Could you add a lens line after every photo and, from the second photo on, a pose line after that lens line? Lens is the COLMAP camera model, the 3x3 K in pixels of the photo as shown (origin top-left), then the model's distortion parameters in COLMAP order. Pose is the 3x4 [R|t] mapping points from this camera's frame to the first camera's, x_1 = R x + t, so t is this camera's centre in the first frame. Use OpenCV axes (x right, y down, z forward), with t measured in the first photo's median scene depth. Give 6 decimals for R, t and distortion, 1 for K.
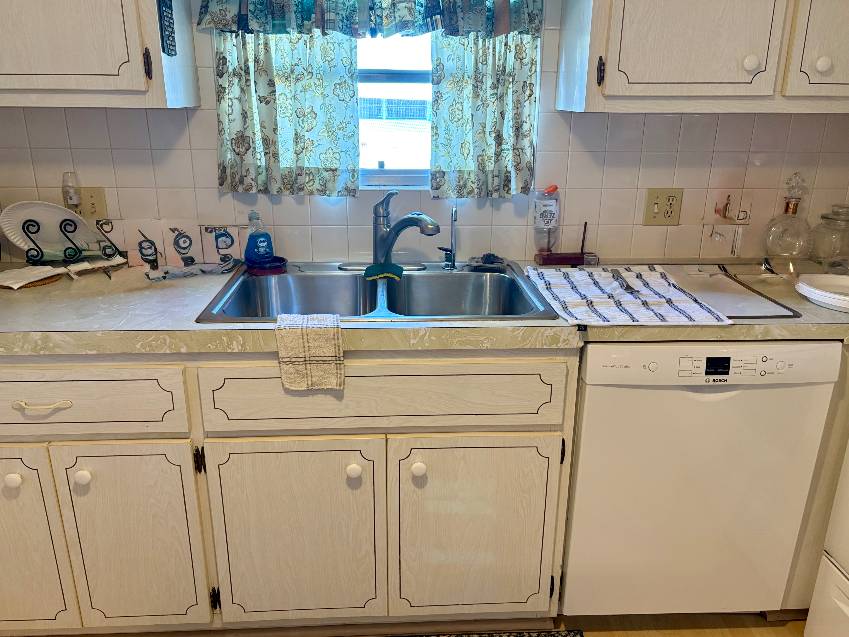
lens RADIAL K [[652.5, 0, 424.2], [0, 652.5, 323.3], [0, 0, 1]] dist [0.039473, -0.034159]
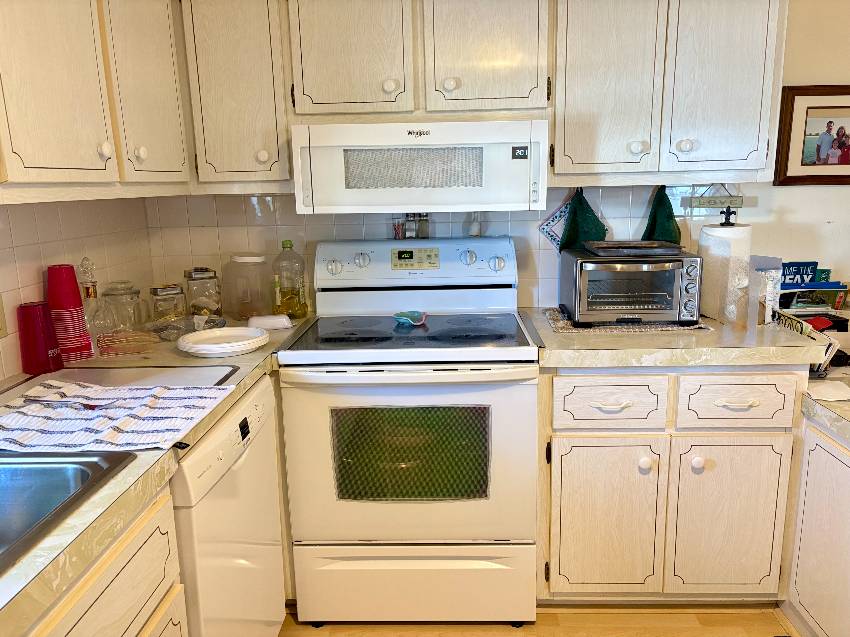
lens RADIAL K [[653.3, 0, 424.4], [0, 653.3, 320.1], [0, 0, 1]] dist [0.039473, -0.034159]
pose [[0.082696, -0.215412, 0.973015, -0.416127], [0.351815, 0.919806, 0.173732, -0.143113], [-0.932410, 0.327954, 0.151850, 0.427222]]
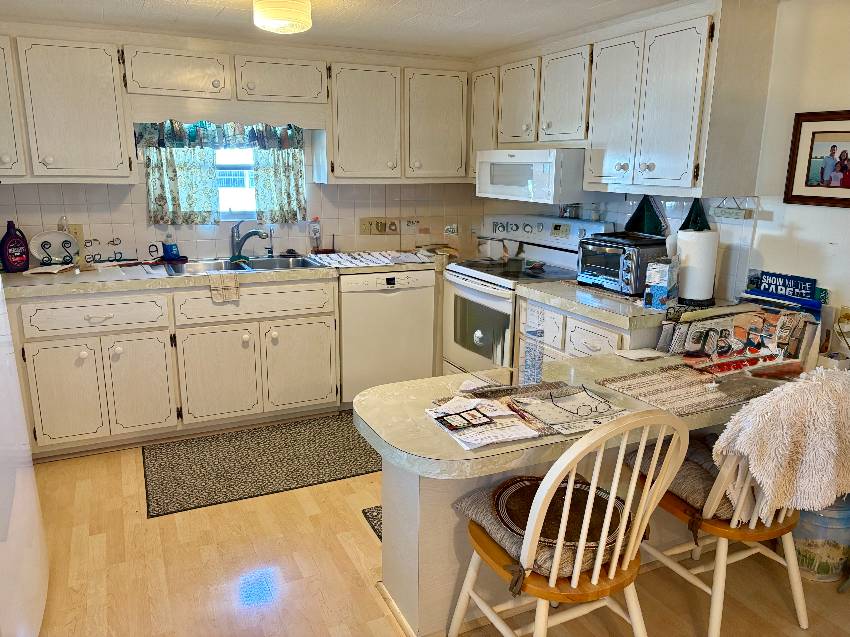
lens RADIAL K [[653.3, 0, 420.1], [0, 653.3, 316.6], [0, 0, 1]] dist [0.039473, -0.034159]
pose [[0.927754, -0.085318, 0.363309, -0.307895], [0.122180, 0.989305, -0.079678, 0.340285], [-0.352626, 0.118310, 0.928255, -1.117610]]
